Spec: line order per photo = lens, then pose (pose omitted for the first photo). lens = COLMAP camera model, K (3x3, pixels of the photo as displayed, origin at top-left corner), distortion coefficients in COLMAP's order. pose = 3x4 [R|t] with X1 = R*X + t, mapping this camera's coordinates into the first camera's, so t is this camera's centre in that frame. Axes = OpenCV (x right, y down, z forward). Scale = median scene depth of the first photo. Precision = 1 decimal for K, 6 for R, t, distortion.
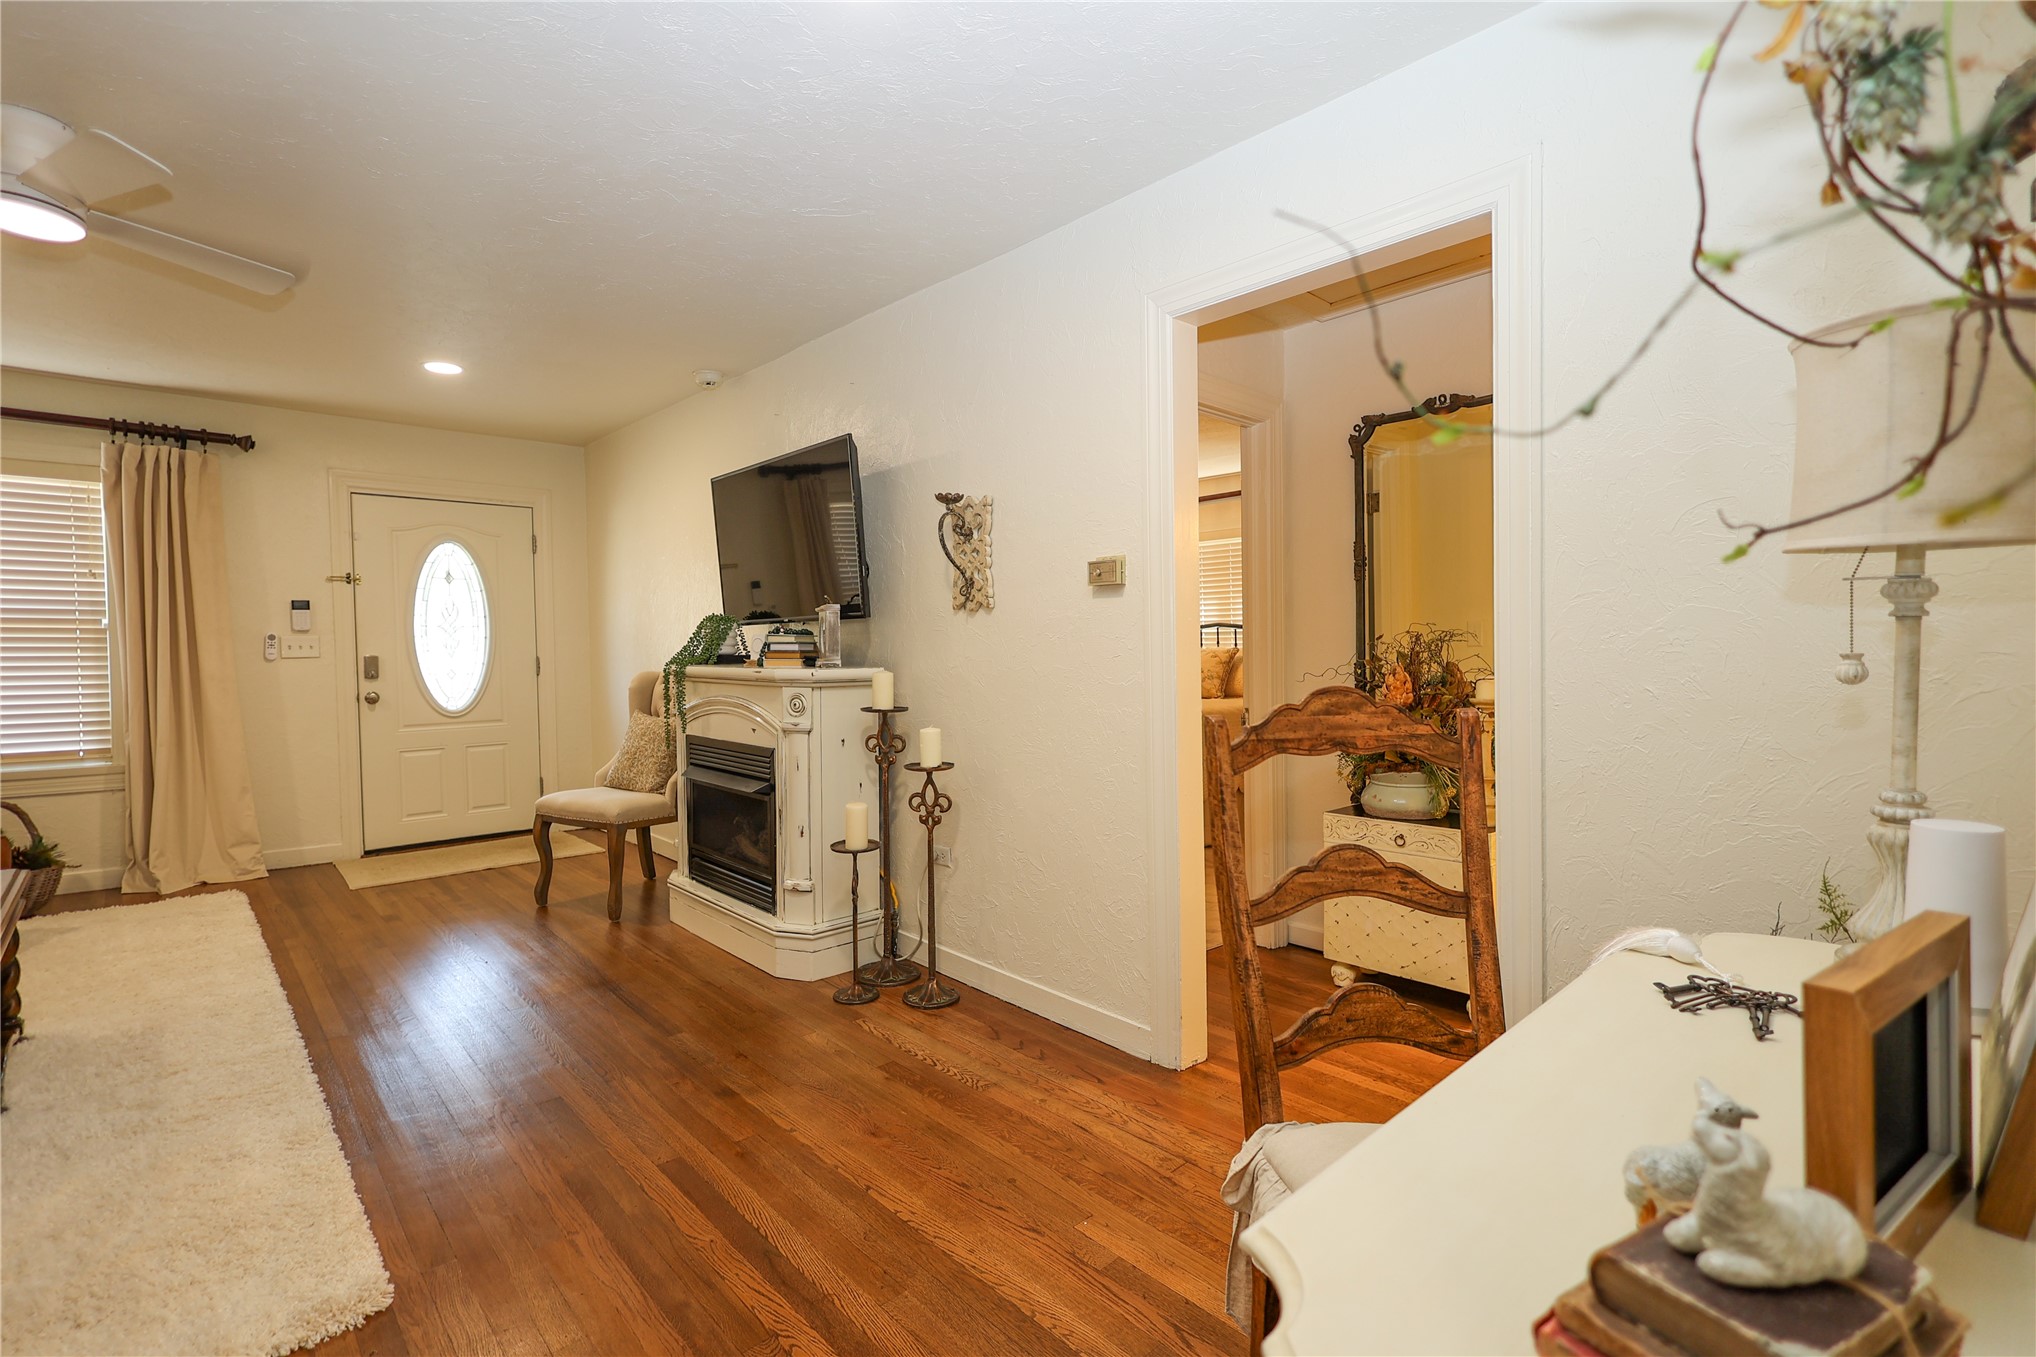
lens RADIAL K [[940.3, 0, 1024.7], [0, 940.3, 676.7], [0, 0, 1]] dist [-0.003185, 0.001345]
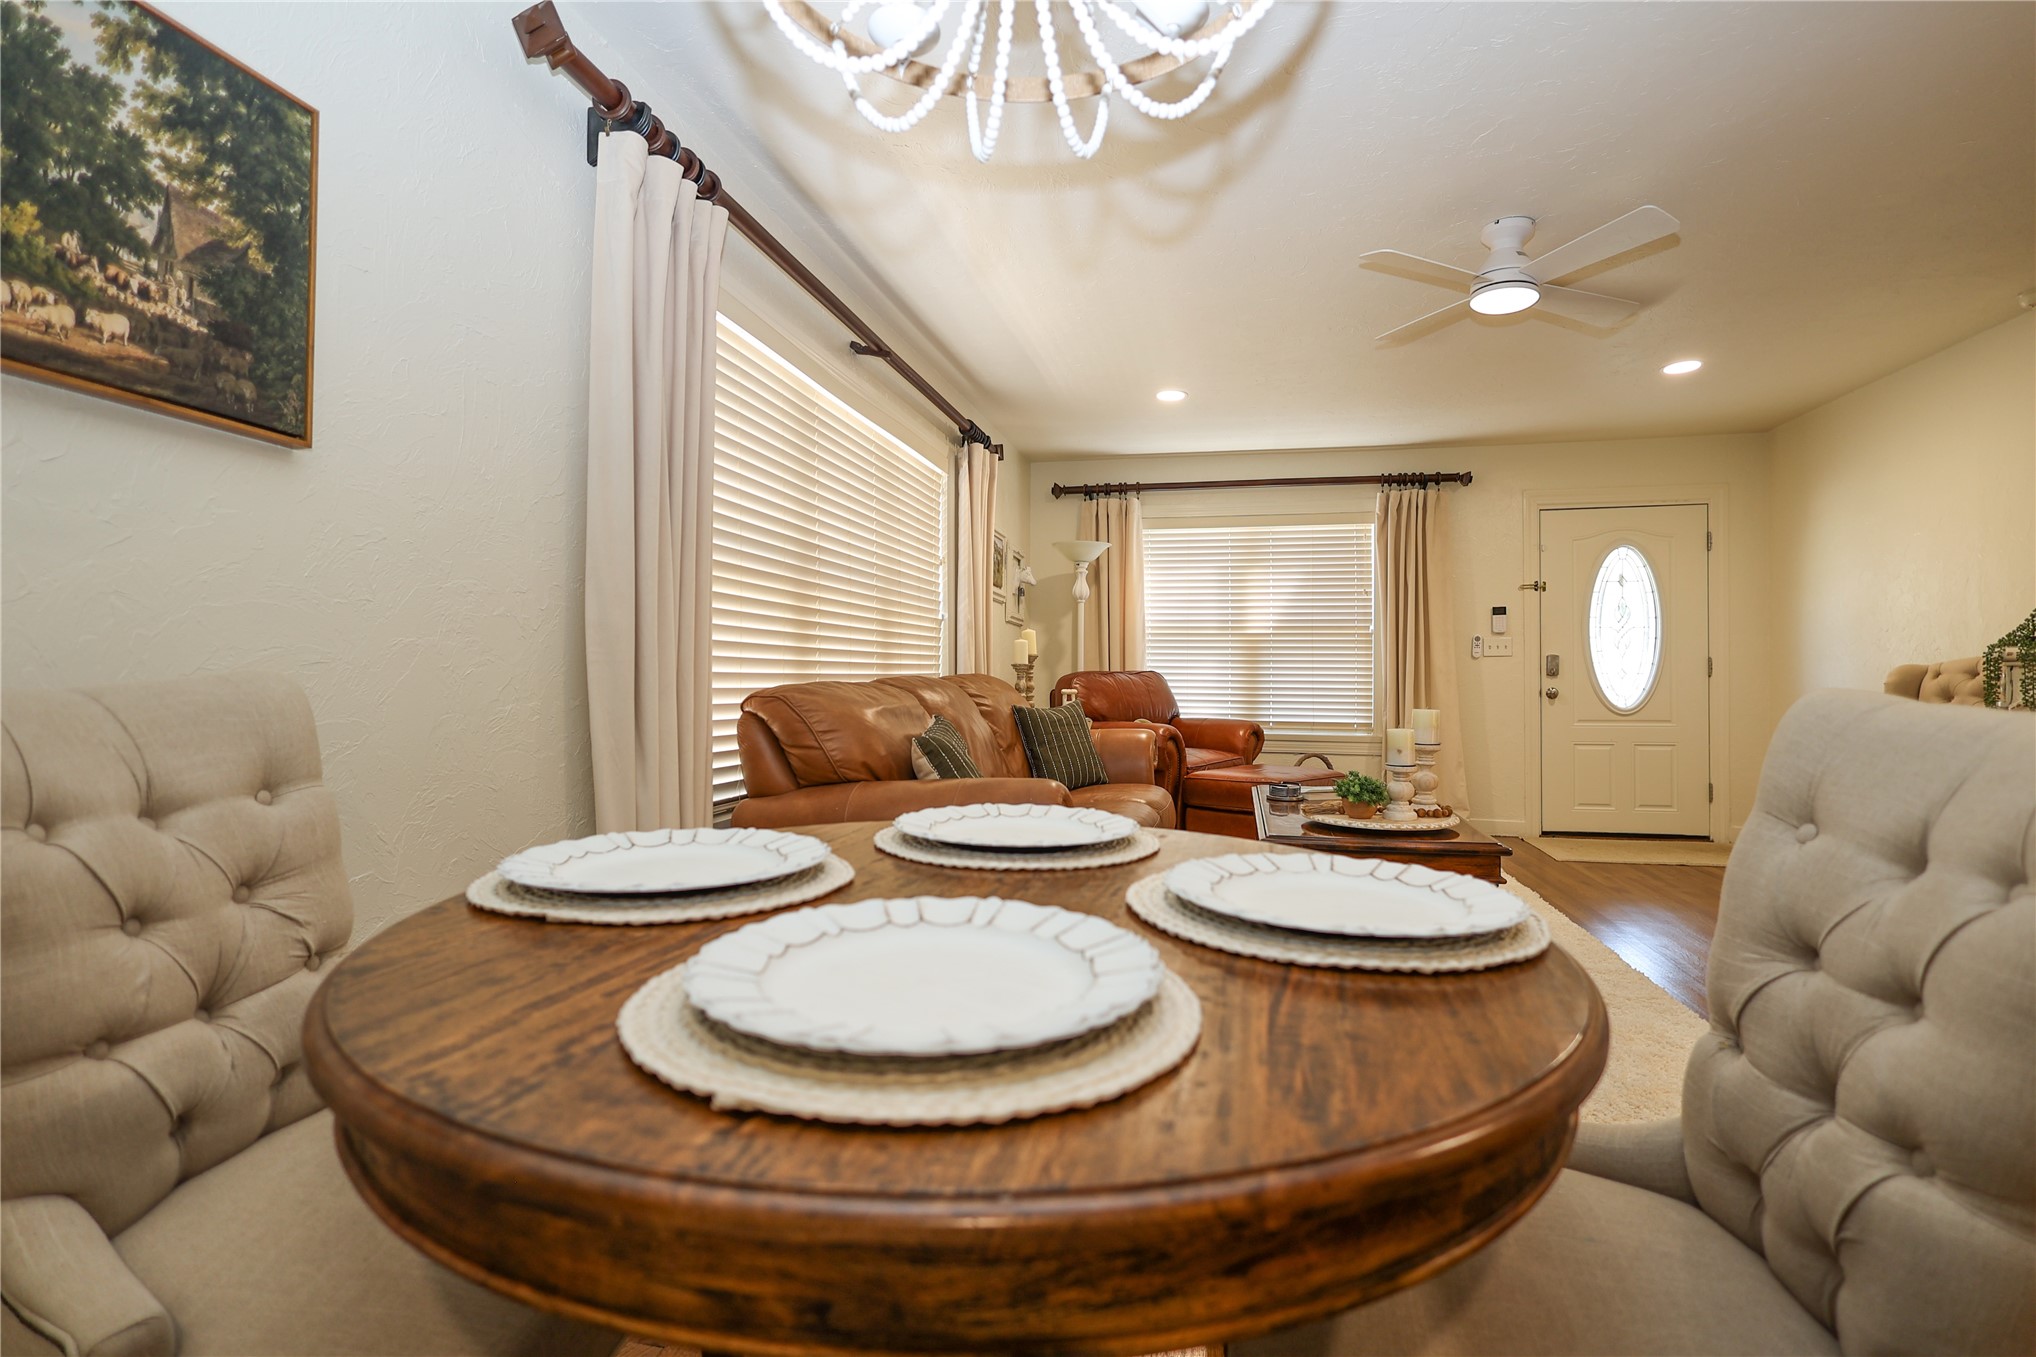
lens RADIAL K [[940.3, 0, 1032.0], [0, 940.3, 673.5], [0, 0, 1]] dist [-0.003185, 0.001345]
pose [[0.570305, 0.003095, -0.821427, -0.171884], [-0.033421, 0.999252, -0.019439, 0.051330], [0.820753, 0.038539, 0.569982, -0.161333]]
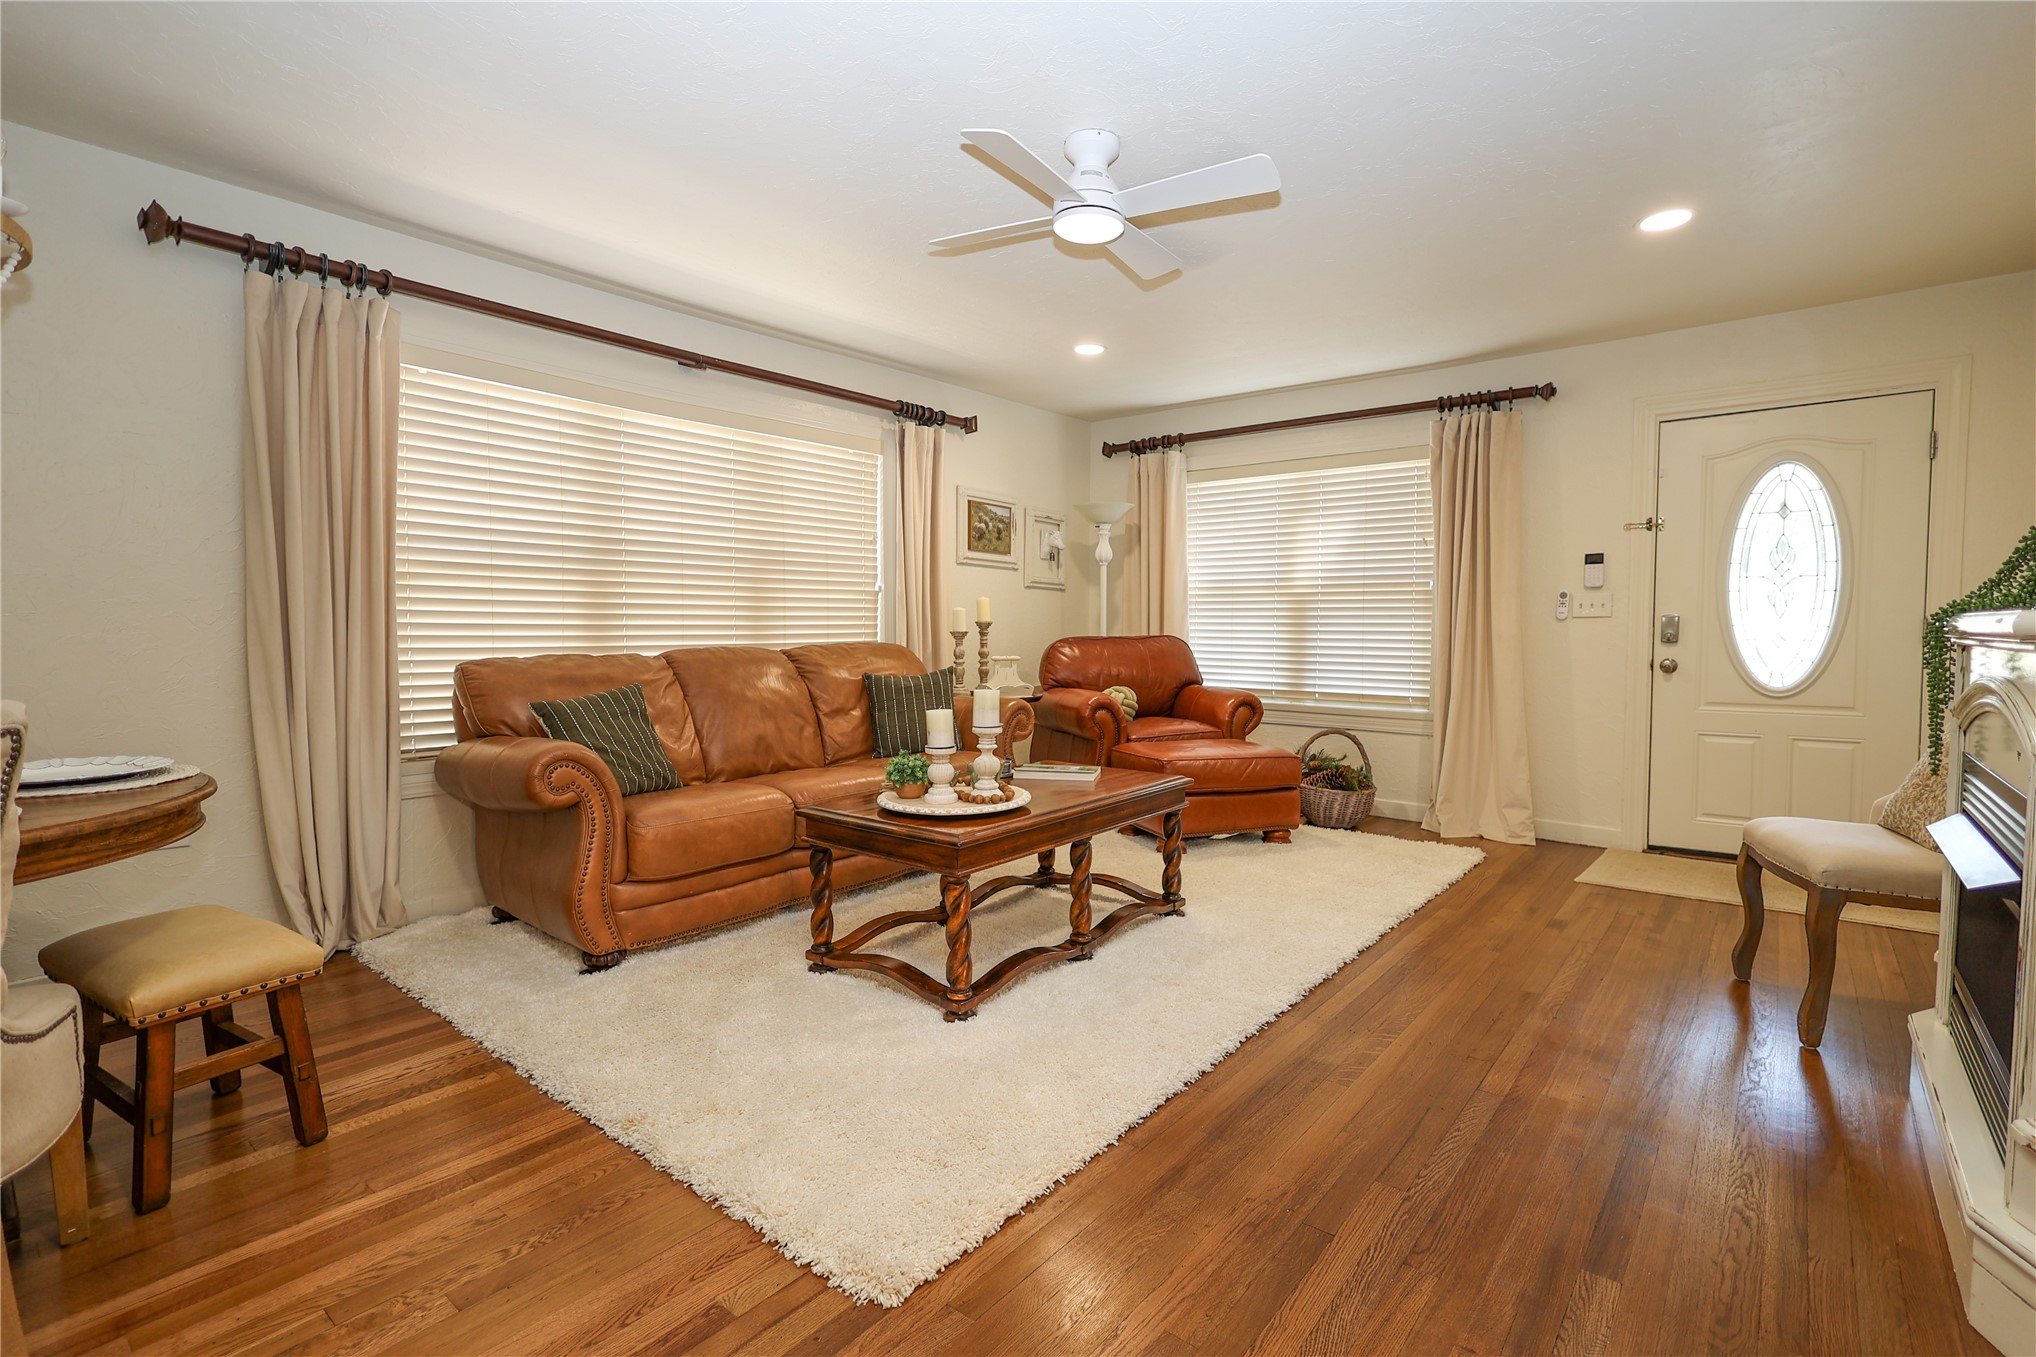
lens RADIAL K [[940.3, 0, 1014.3], [0, 940.3, 677.6], [0, 0, 1]] dist [-0.003185, 0.001345]
pose [[0.129286, 0.057002, -0.989968, 0.070854], [-0.034914, 0.997989, 0.052904, 0.011313], [0.990993, 0.027724, 0.131016, 0.392099]]
